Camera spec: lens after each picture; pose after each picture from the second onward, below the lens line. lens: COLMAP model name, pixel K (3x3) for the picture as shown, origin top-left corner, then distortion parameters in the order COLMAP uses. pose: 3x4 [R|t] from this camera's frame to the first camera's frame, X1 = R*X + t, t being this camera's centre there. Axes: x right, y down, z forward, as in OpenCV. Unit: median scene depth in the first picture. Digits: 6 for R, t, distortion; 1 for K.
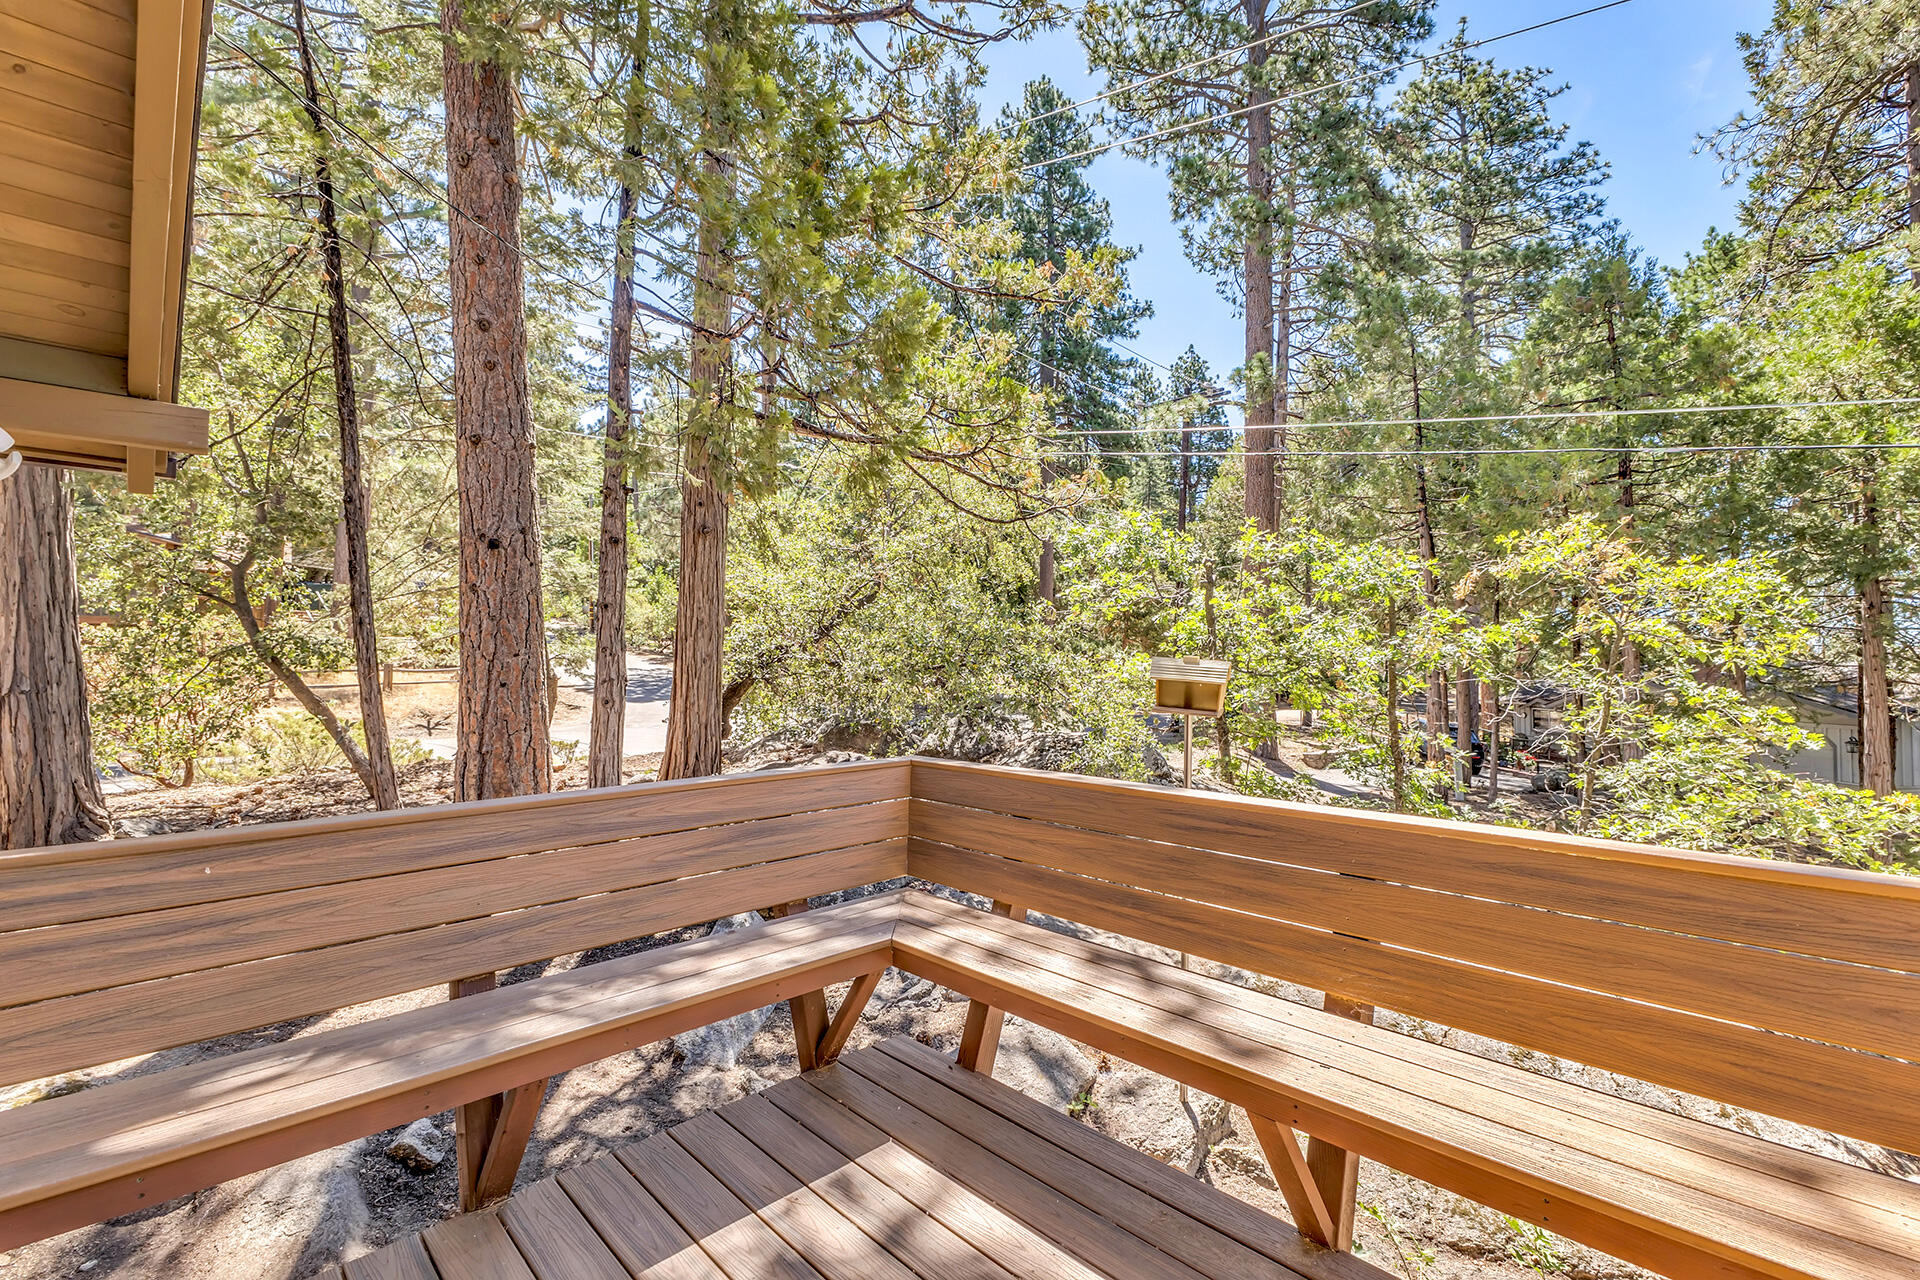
lens RADIAL K [[855.4, 0, 955.0], [0, 855.4, 637.9], [0, 0, 1]] dist [-0.000761, -0.000549]
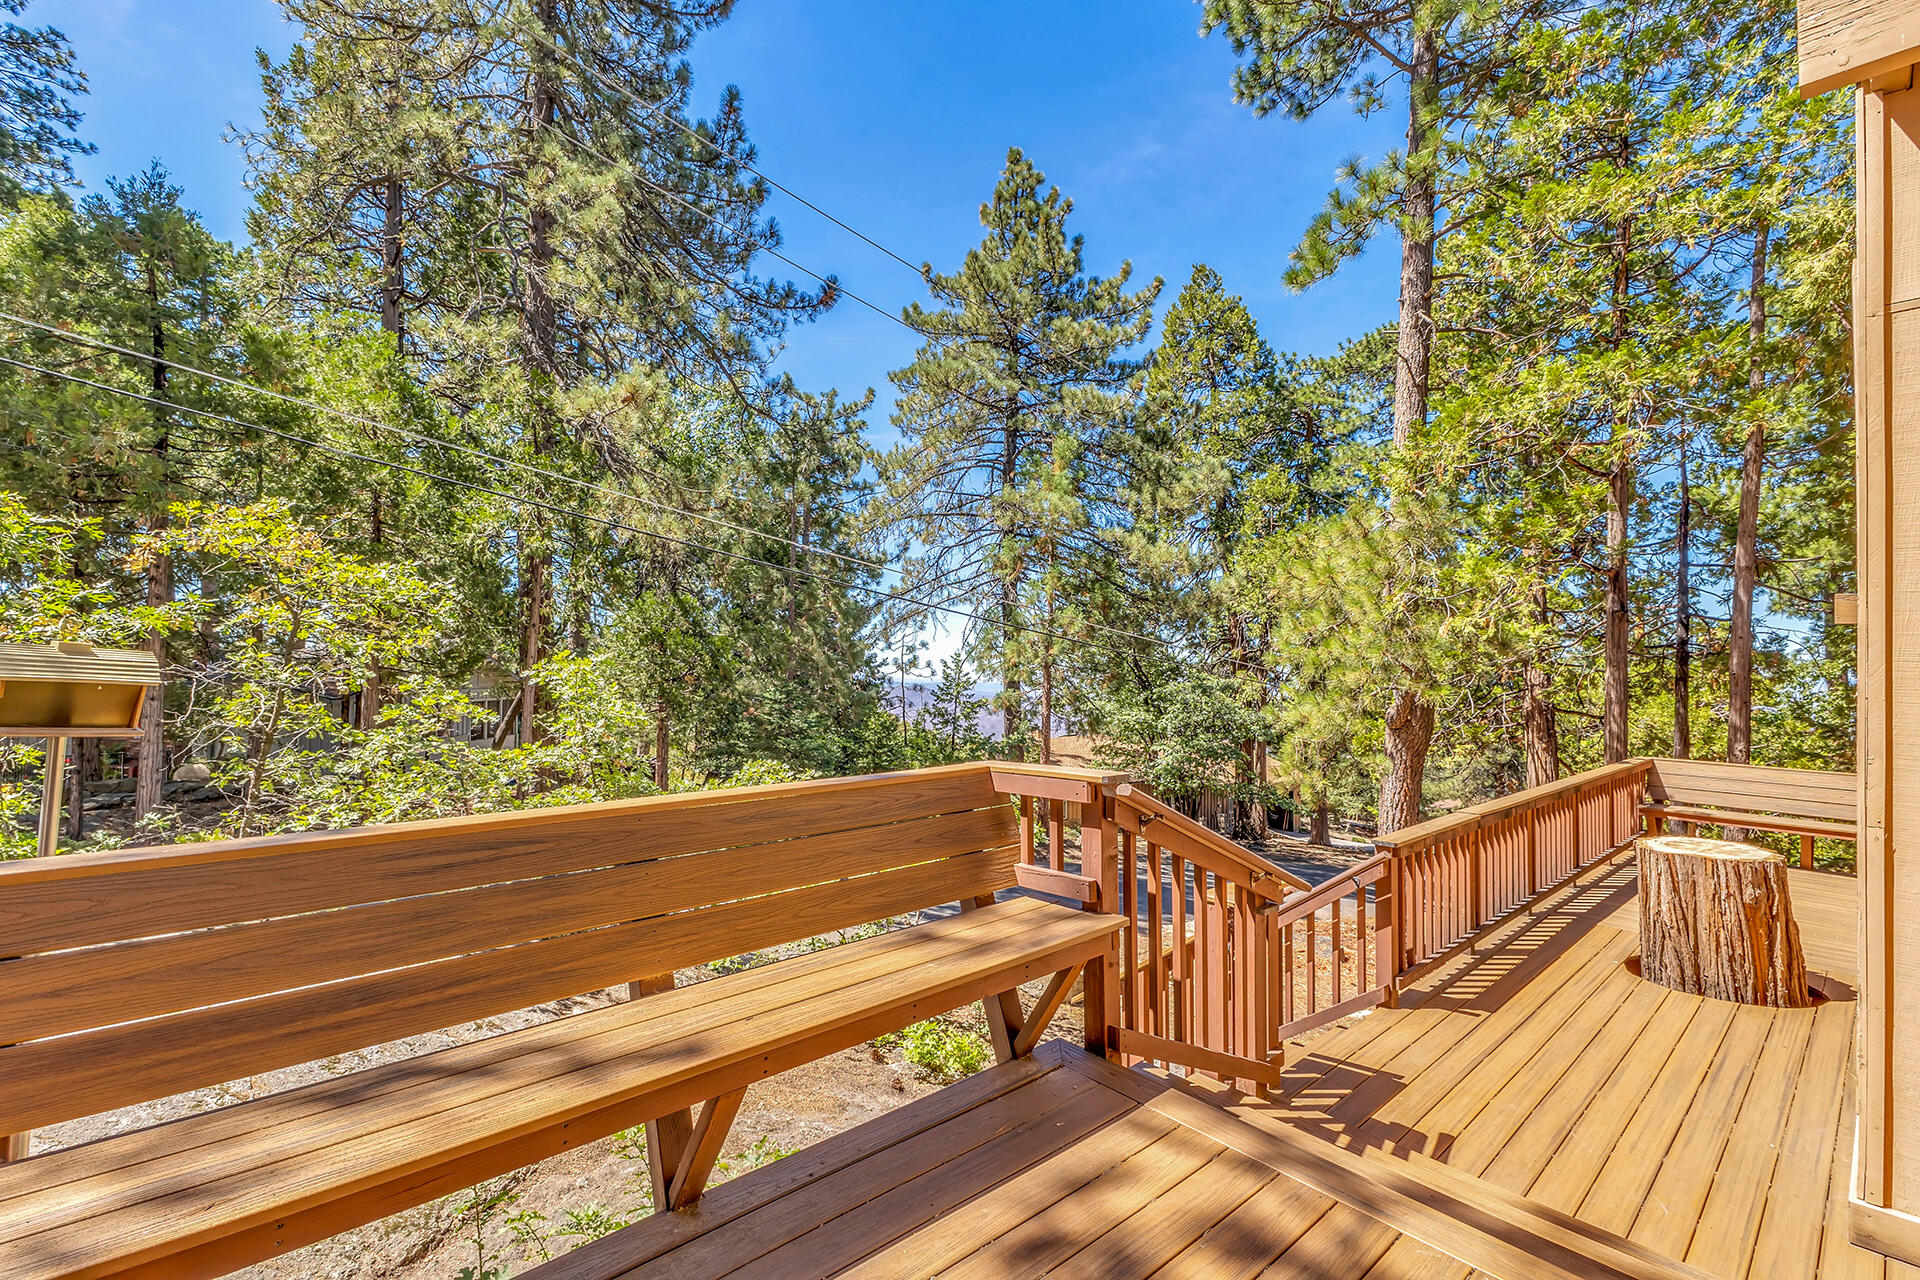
lens RADIAL K [[855.4, 0, 954.2], [0, 855.4, 650.7], [0, 0, 1]] dist [-0.000761, -0.000549]
pose [[0.025669, 0.008142, 0.999637, -0.494356], [-0.036403, 0.999311, -0.007205, 0.013339], [-0.999007, -0.036205, 0.025948, 0.521564]]
